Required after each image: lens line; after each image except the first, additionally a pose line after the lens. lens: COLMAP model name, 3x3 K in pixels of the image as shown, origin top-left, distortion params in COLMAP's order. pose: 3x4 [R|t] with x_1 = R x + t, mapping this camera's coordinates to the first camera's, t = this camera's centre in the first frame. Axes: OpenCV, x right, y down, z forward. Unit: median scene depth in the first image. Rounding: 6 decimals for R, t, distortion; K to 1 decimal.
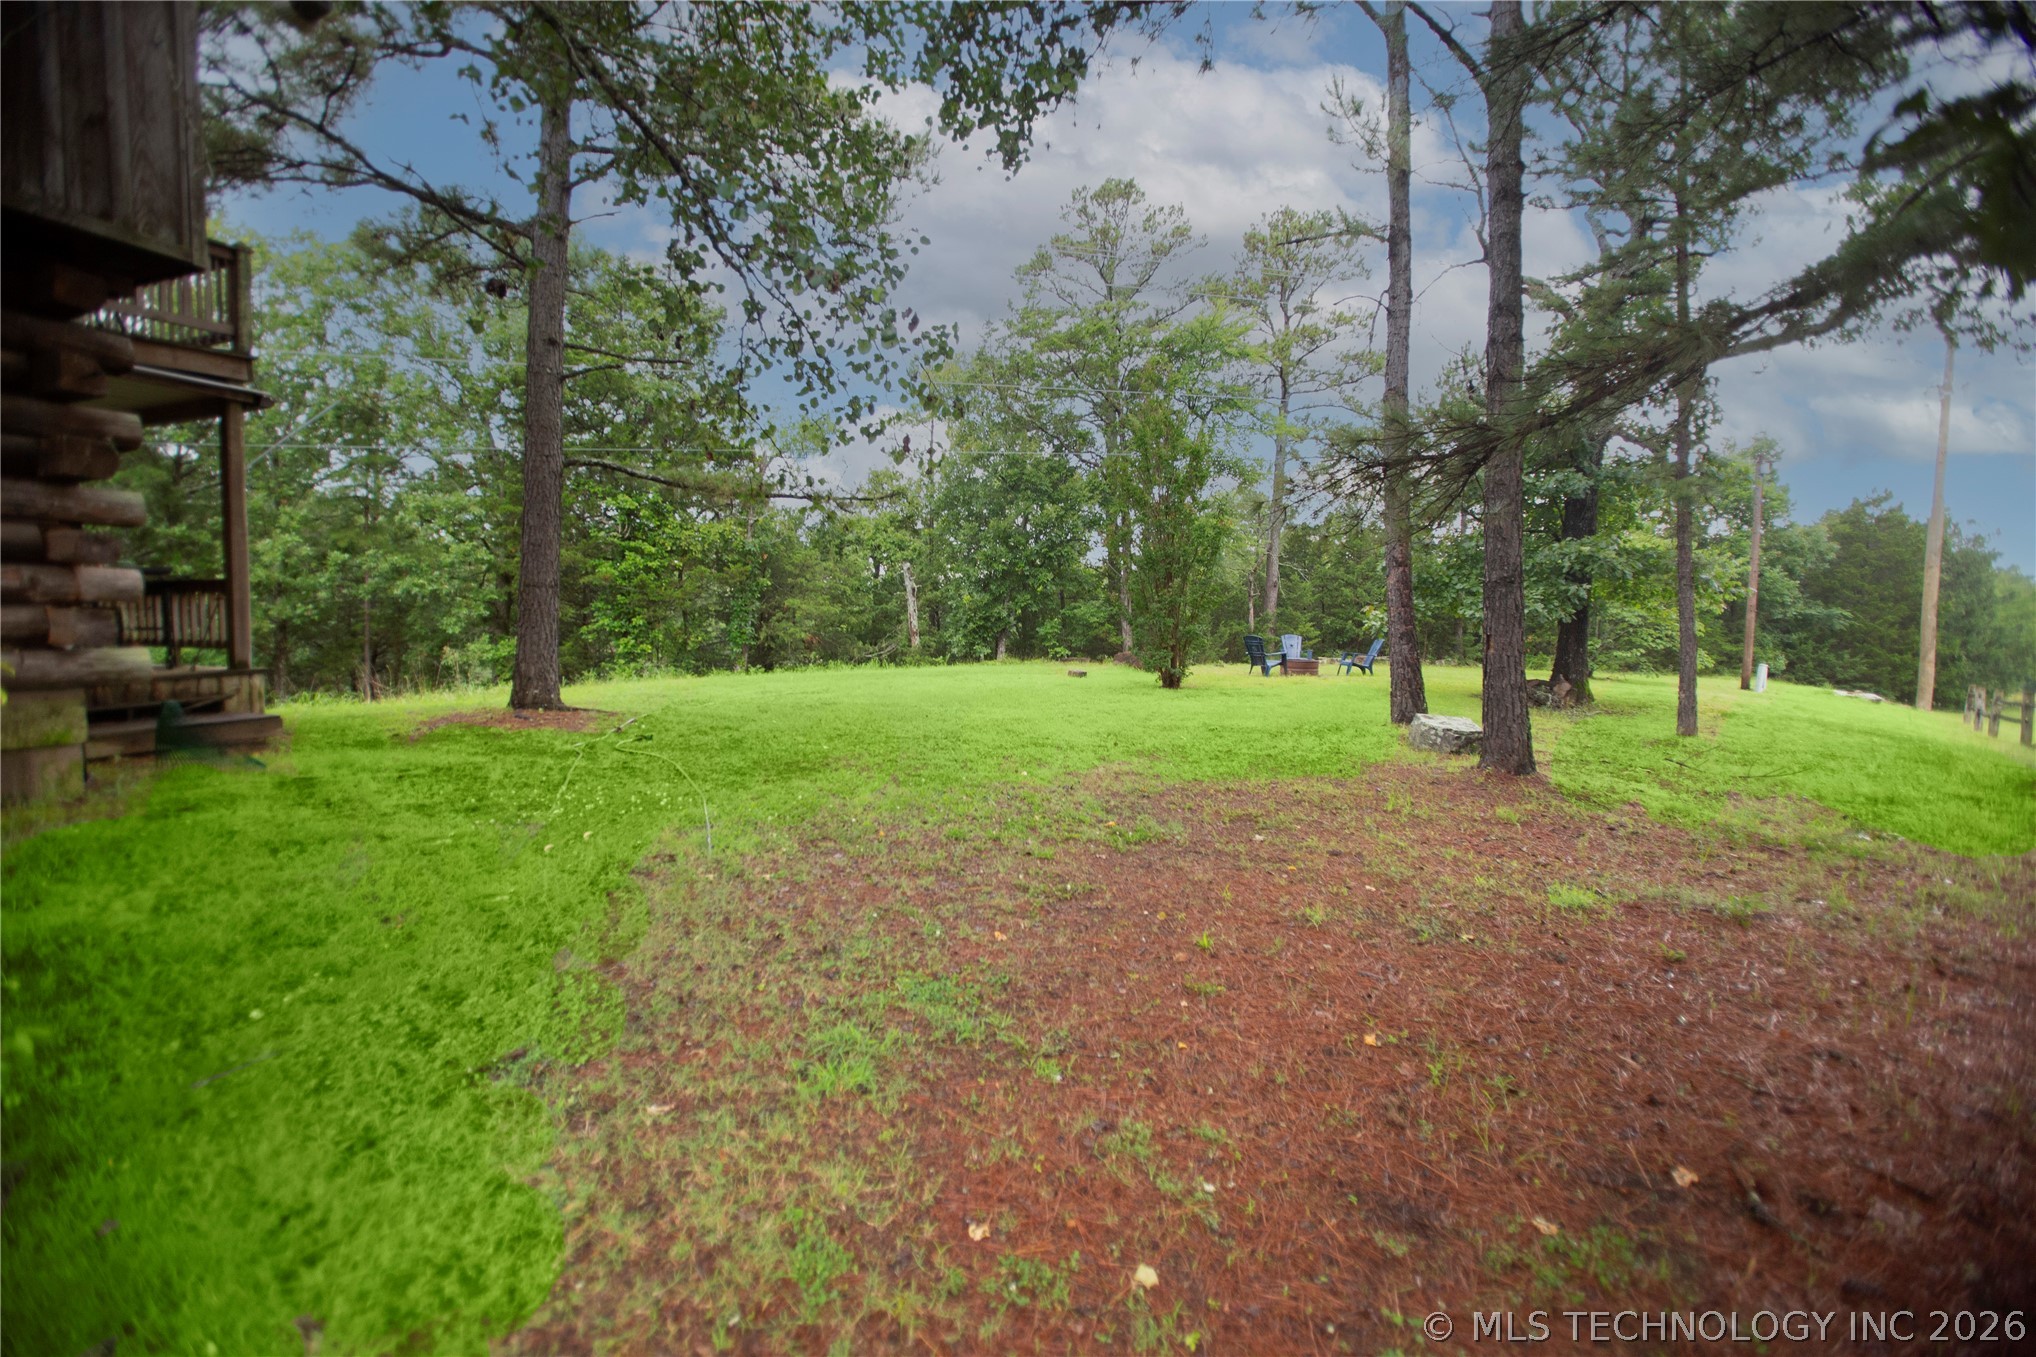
lens RADIAL K [[939.4, 0, 1002.5], [0, 939.4, 670.9], [0, 0, 1]] dist [-0.081477, 0.038826]
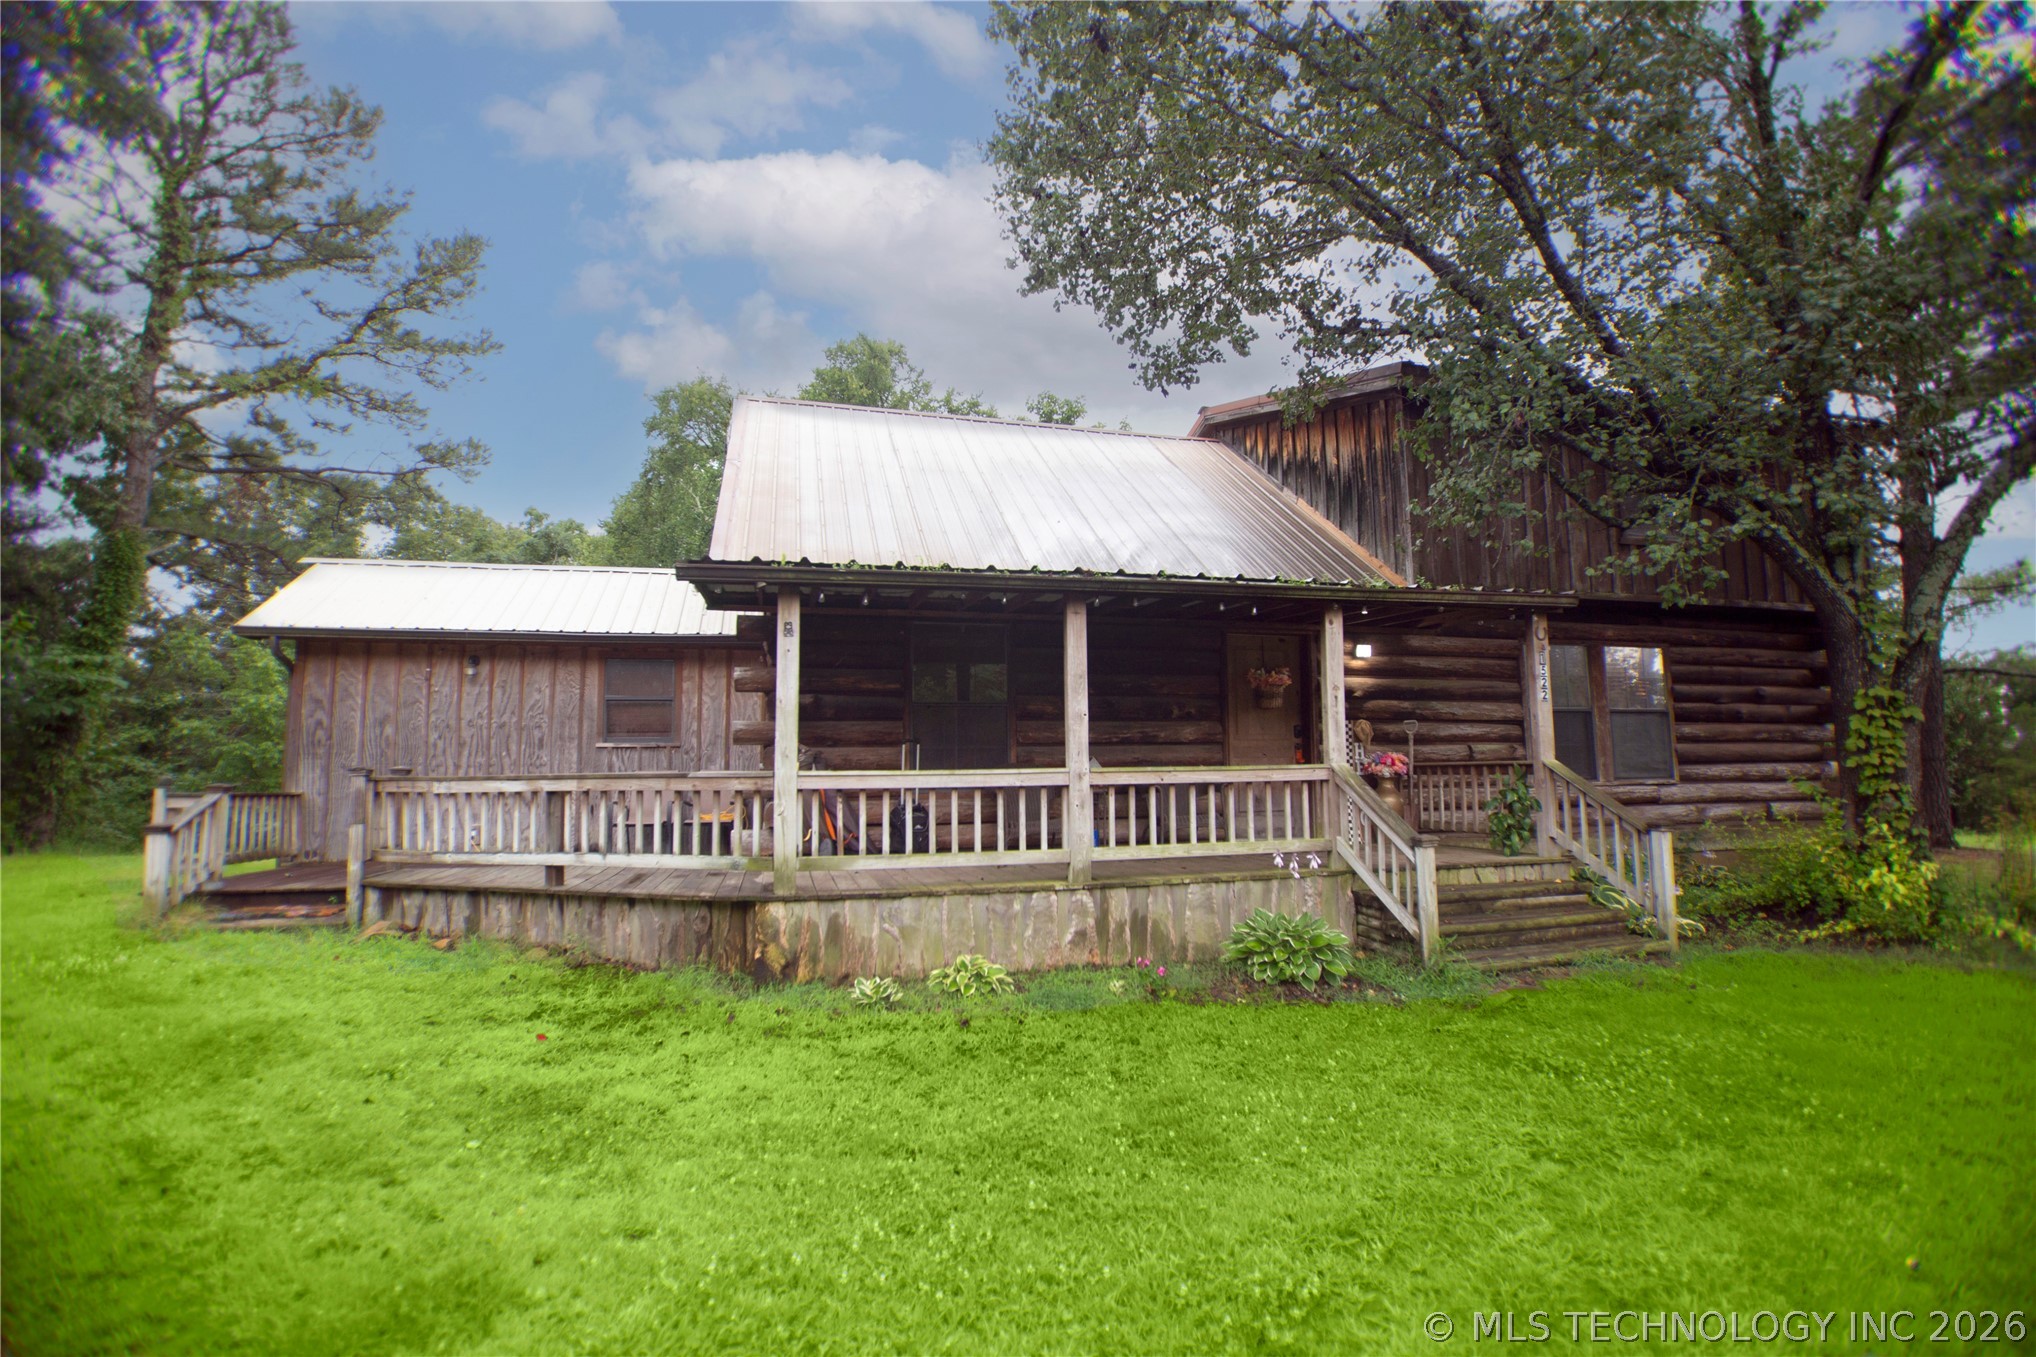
lens RADIAL K [[938.1, 0, 1018.0], [0, 938.1, 678.5], [0, 0, 1]] dist [-0.084059, 0.038300]
pose [[0.596475, -0.105061, -0.795726, -0.089967], [-0.032227, 0.987462, -0.154533, 0.015959], [0.801985, 0.117819, 0.585610, -0.366779]]
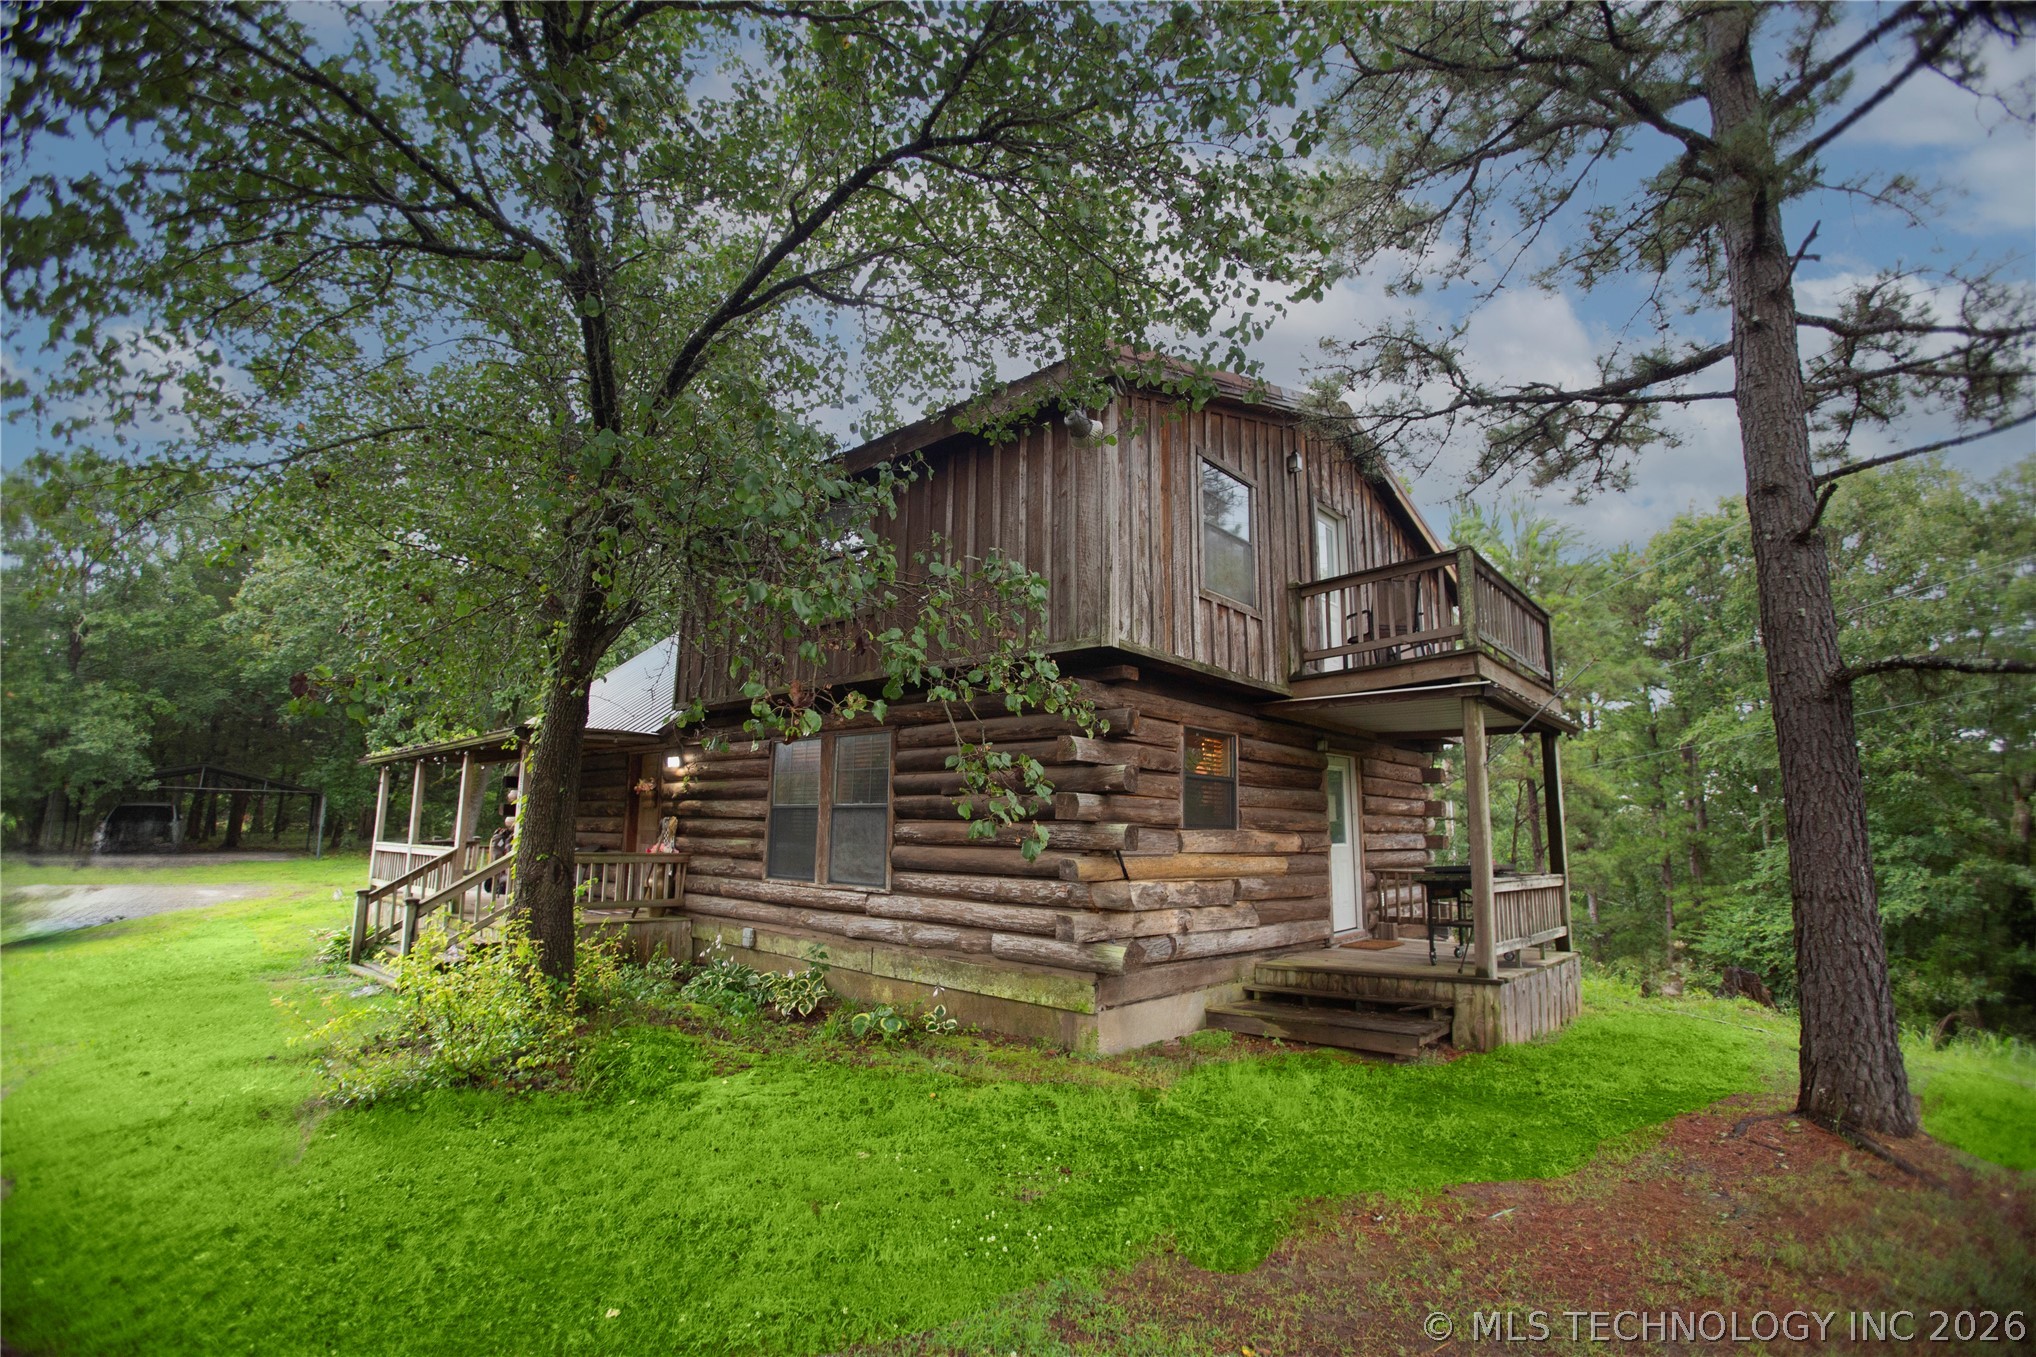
lens RADIAL K [[920.3, 0, 1013.4], [0, 920.3, 676.0], [0, 0, 1]] dist [-0.086808, 0.041190]
pose [[-0.333158, -0.184712, -0.924601, 0.073831], [-0.084127, 0.982535, -0.165972, -0.036969], [0.939110, 0.022489, -0.342879, 0.272497]]
